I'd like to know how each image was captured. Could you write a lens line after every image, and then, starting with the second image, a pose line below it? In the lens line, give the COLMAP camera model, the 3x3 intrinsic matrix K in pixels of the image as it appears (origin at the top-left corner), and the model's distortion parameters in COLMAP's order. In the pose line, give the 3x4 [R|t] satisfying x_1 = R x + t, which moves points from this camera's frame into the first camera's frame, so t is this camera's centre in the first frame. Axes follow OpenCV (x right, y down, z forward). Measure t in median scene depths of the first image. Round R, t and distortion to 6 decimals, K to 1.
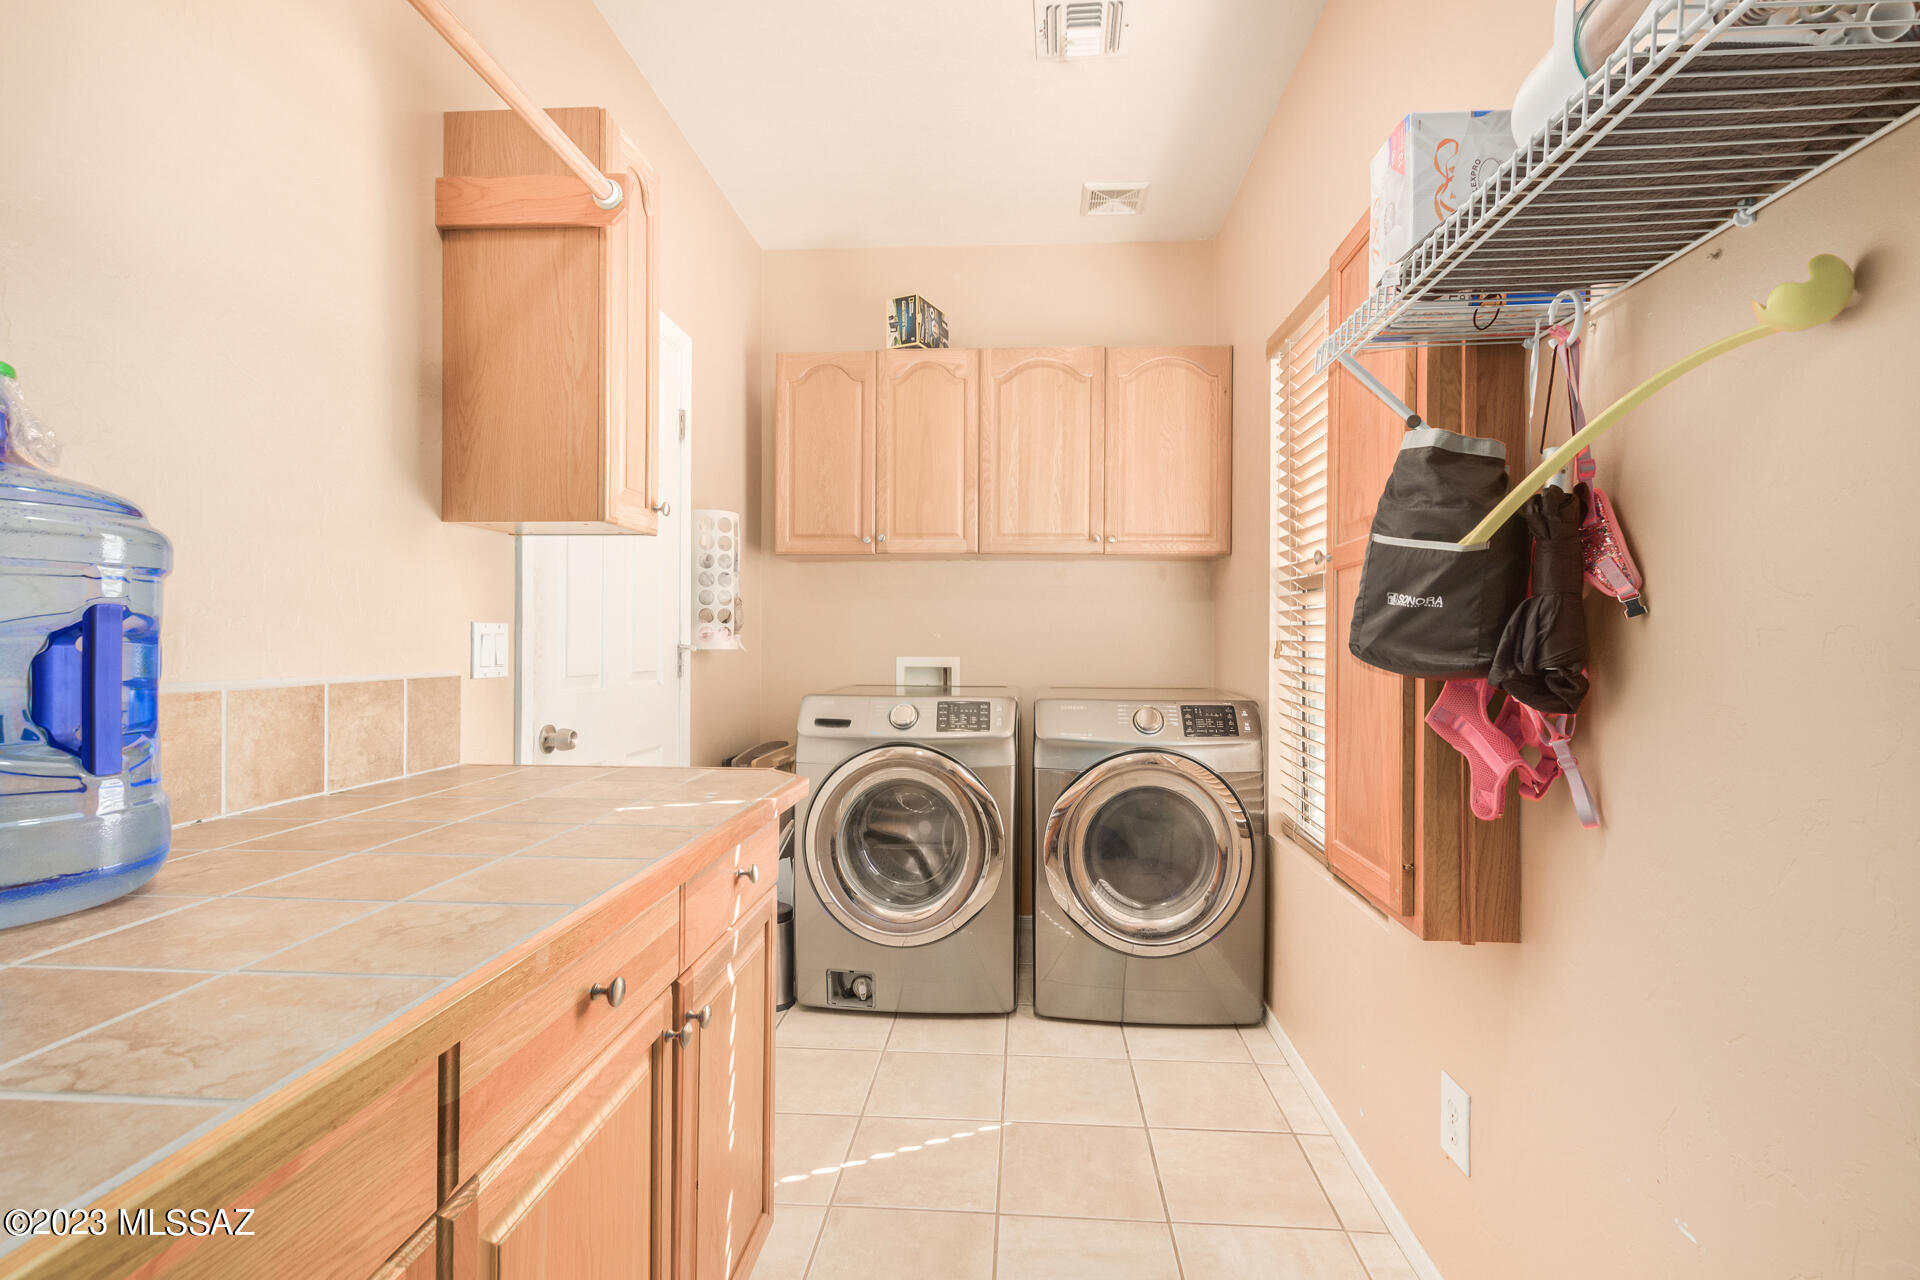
lens RADIAL K [[880.3, 0, 961.0], [0, 880.3, 644.3], [0, 0, 1]] dist [0.002527, 0.000221]
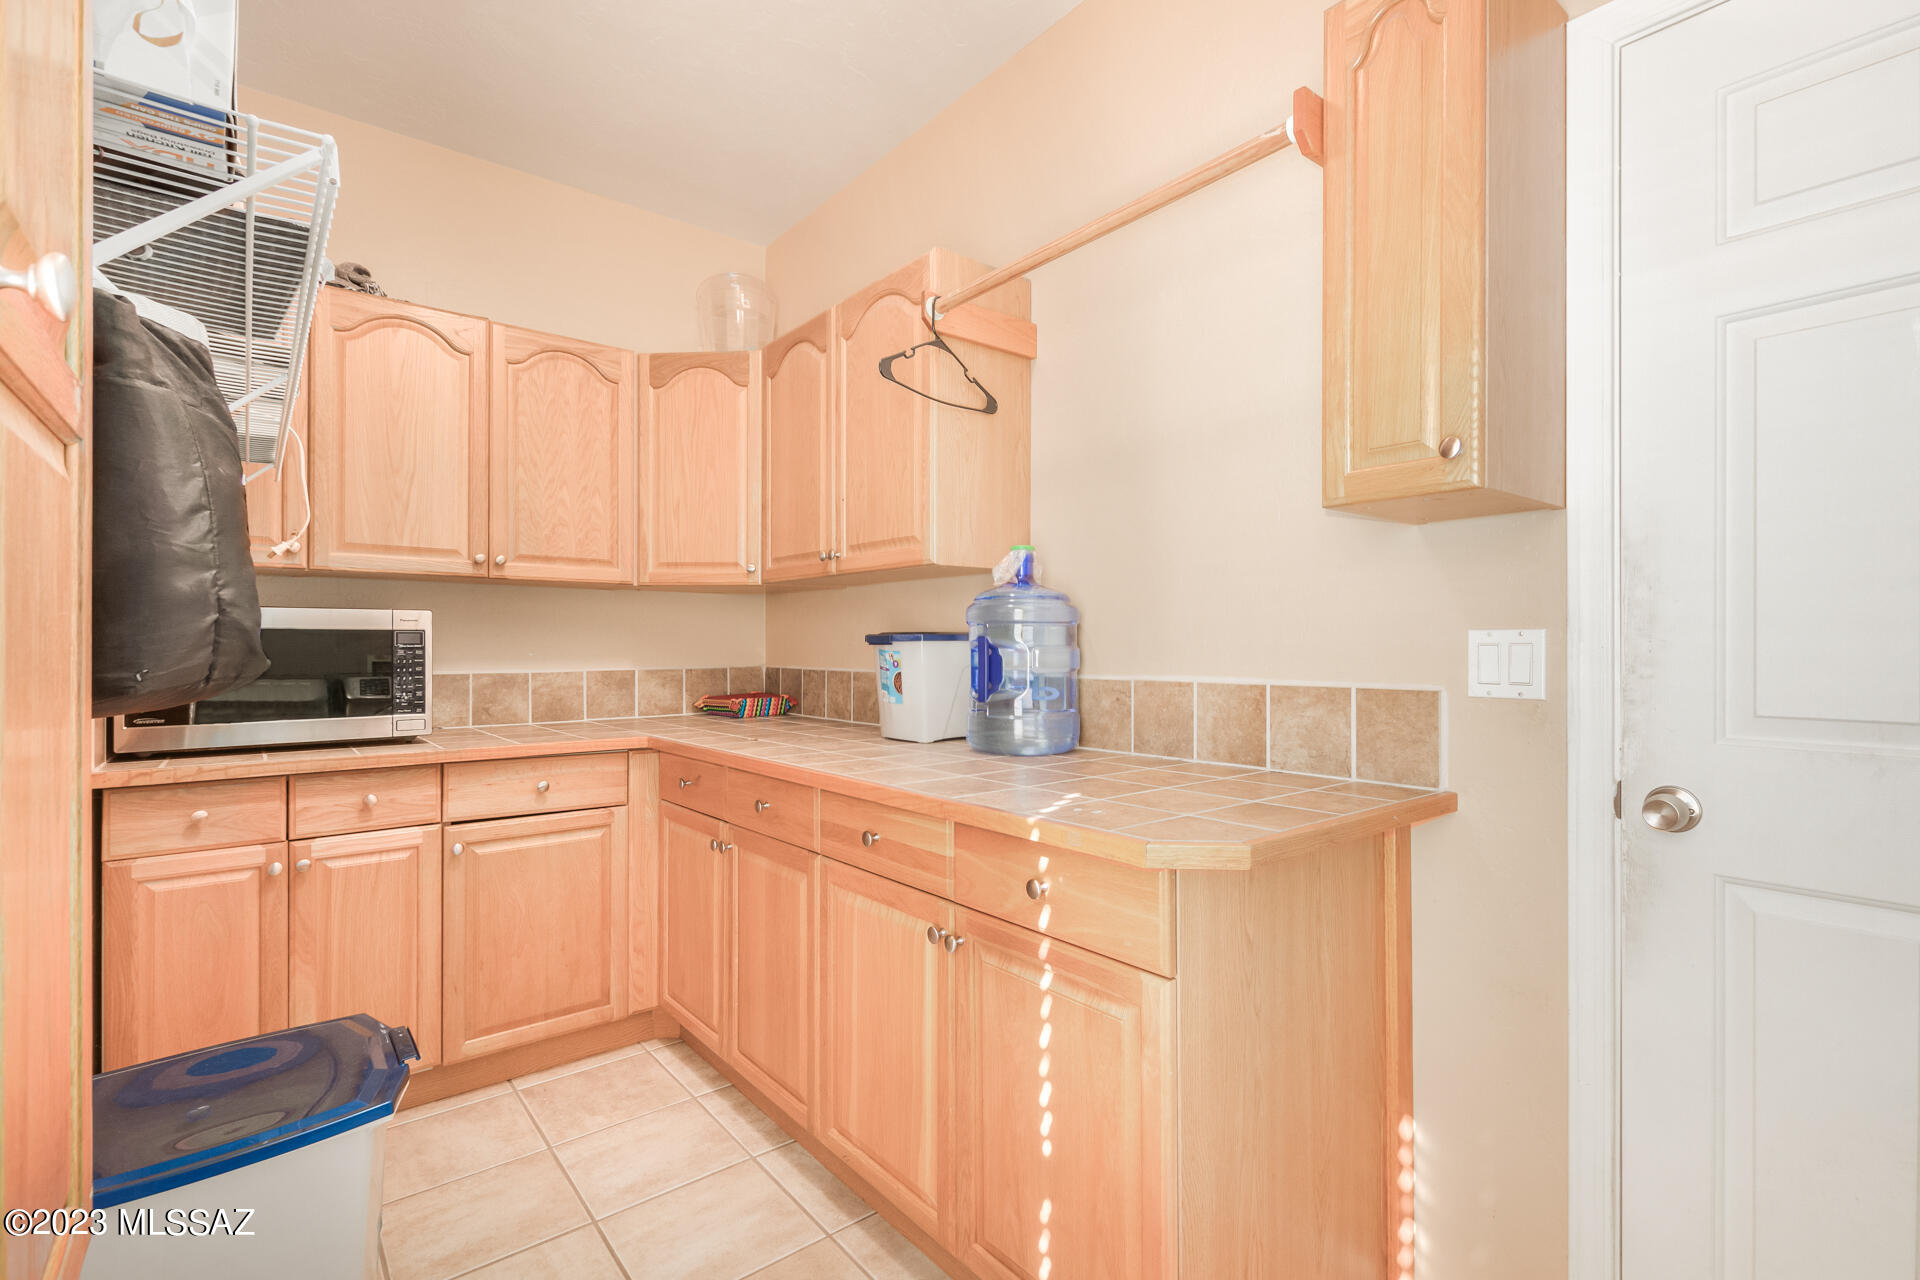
lens RADIAL K [[880.3, 0, 961.0], [0, 880.3, 644.3], [0, 0, 1]] dist [0.002527, 0.000221]
pose [[-0.725186, 0.000798, -0.688553, 0.473121], [-0.000113, 0.999999, 0.001278, -0.015794], [0.688553, 0.001004, -0.725185, 1.534405]]
